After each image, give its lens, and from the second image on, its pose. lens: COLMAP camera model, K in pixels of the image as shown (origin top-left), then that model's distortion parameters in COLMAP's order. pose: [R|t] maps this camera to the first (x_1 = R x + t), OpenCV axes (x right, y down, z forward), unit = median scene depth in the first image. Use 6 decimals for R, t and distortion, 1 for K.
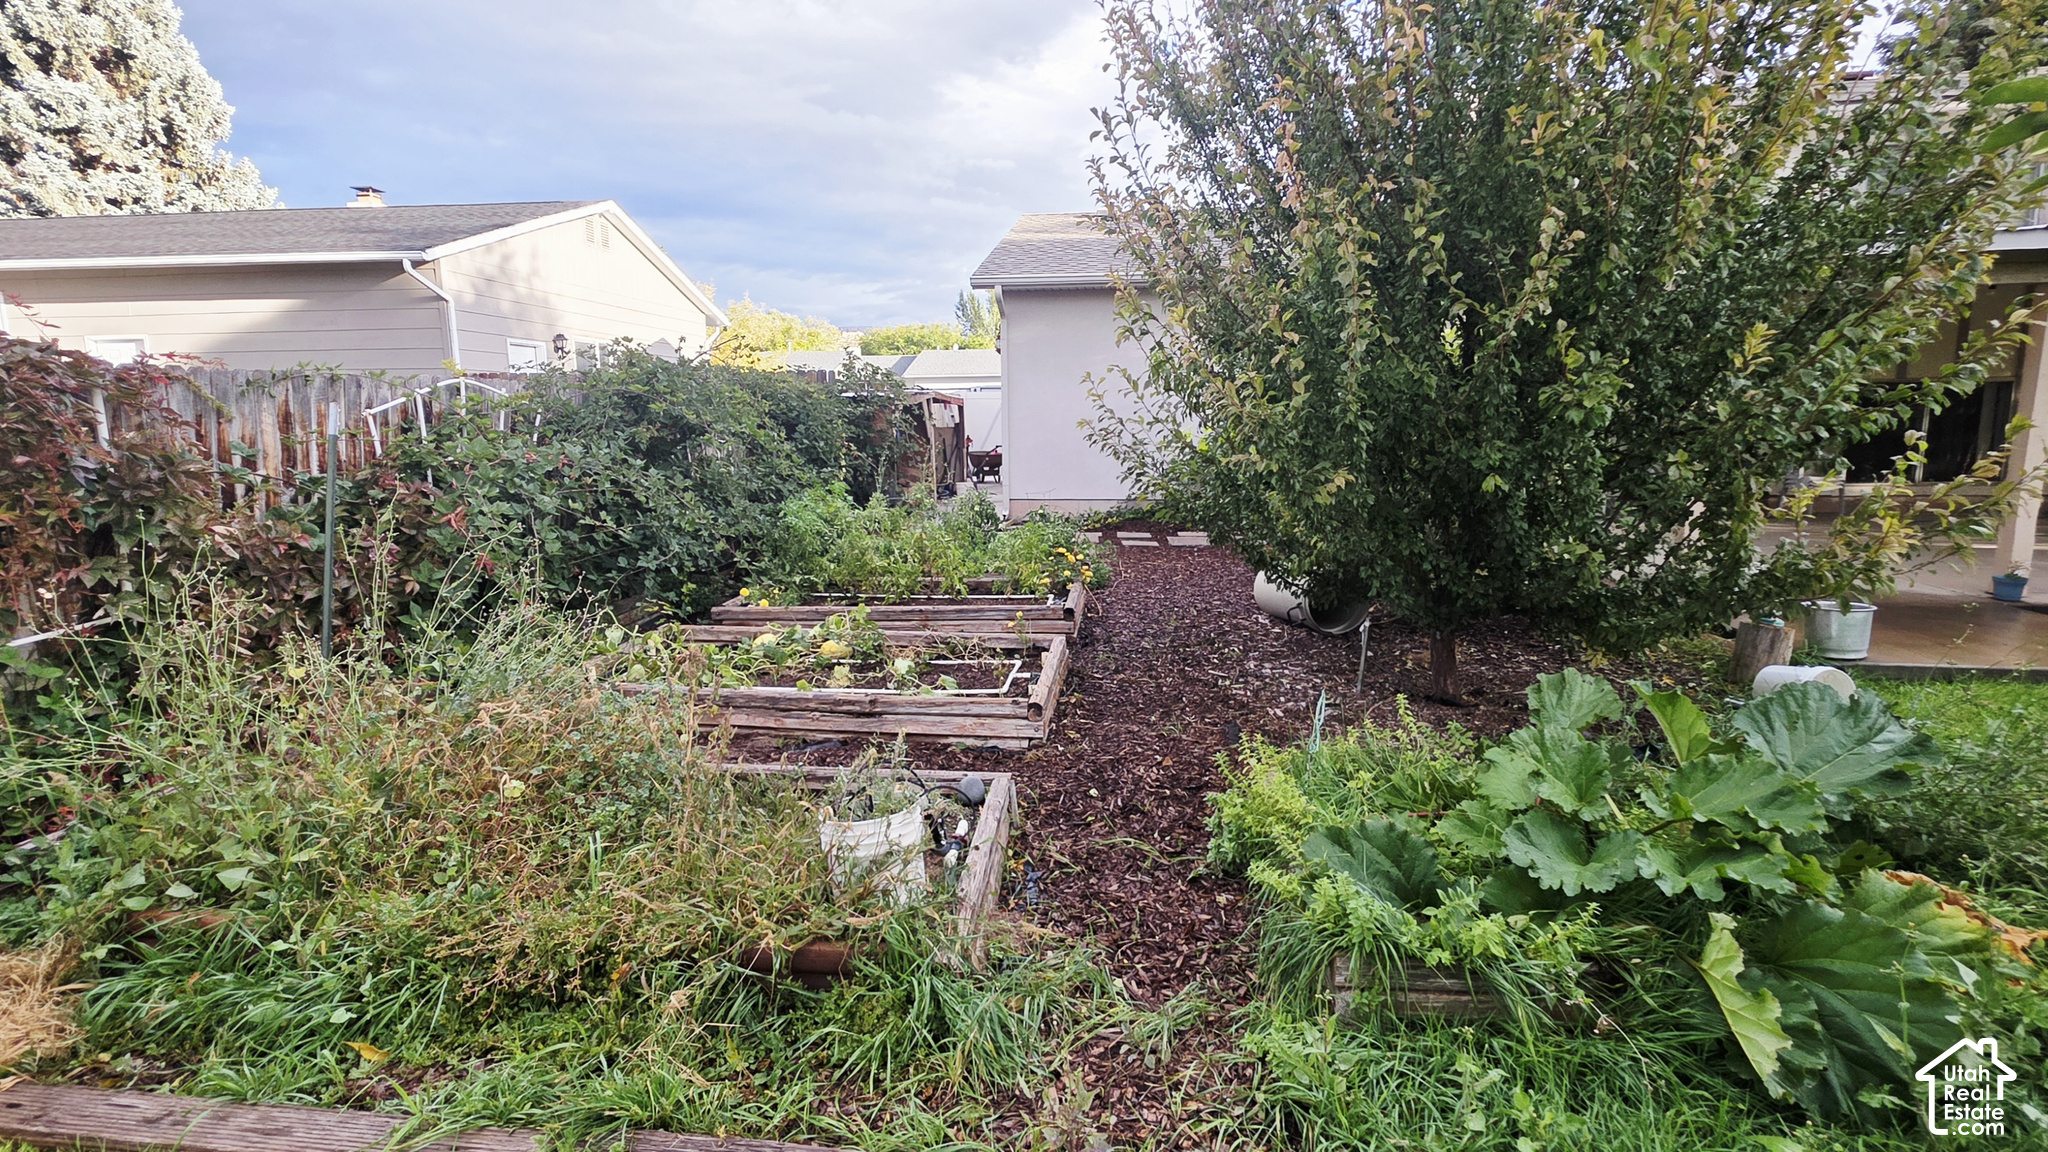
lens RADIAL K [[994.9, 0, 1029.7], [0, 994.9, 569.3], [0, 0, 1]] dist [0.004580, -0.000981]
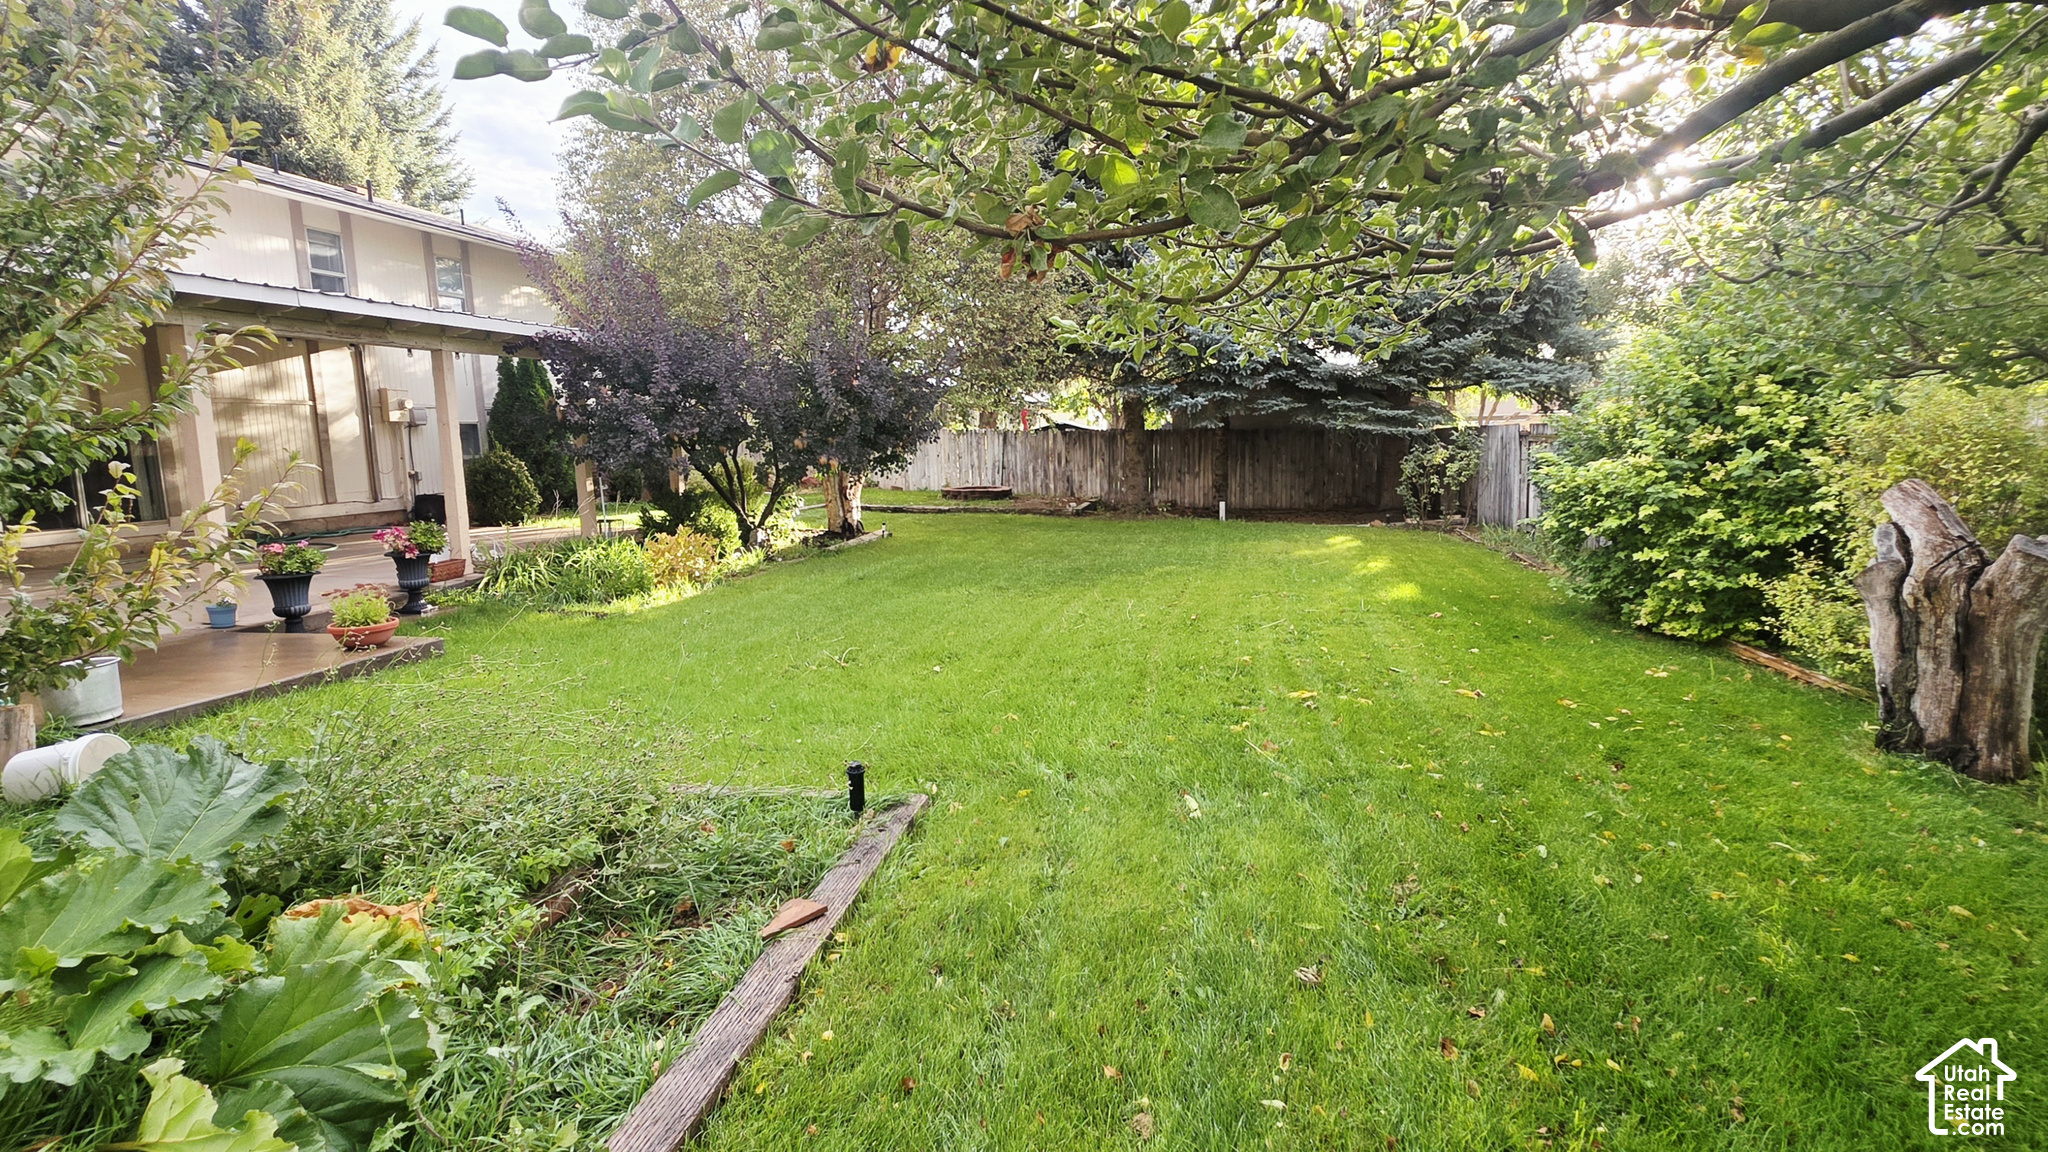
lens RADIAL K [[994.9, 0, 1029.7], [0, 994.9, 569.3], [0, 0, 1]] dist [0.004580, -0.000981]
pose [[0.059420, -0.123587, 0.990553, 0.012693], [0.173692, 0.978450, 0.111658, 0.003196], [-0.983006, 0.165416, 0.079606, 0.186039]]
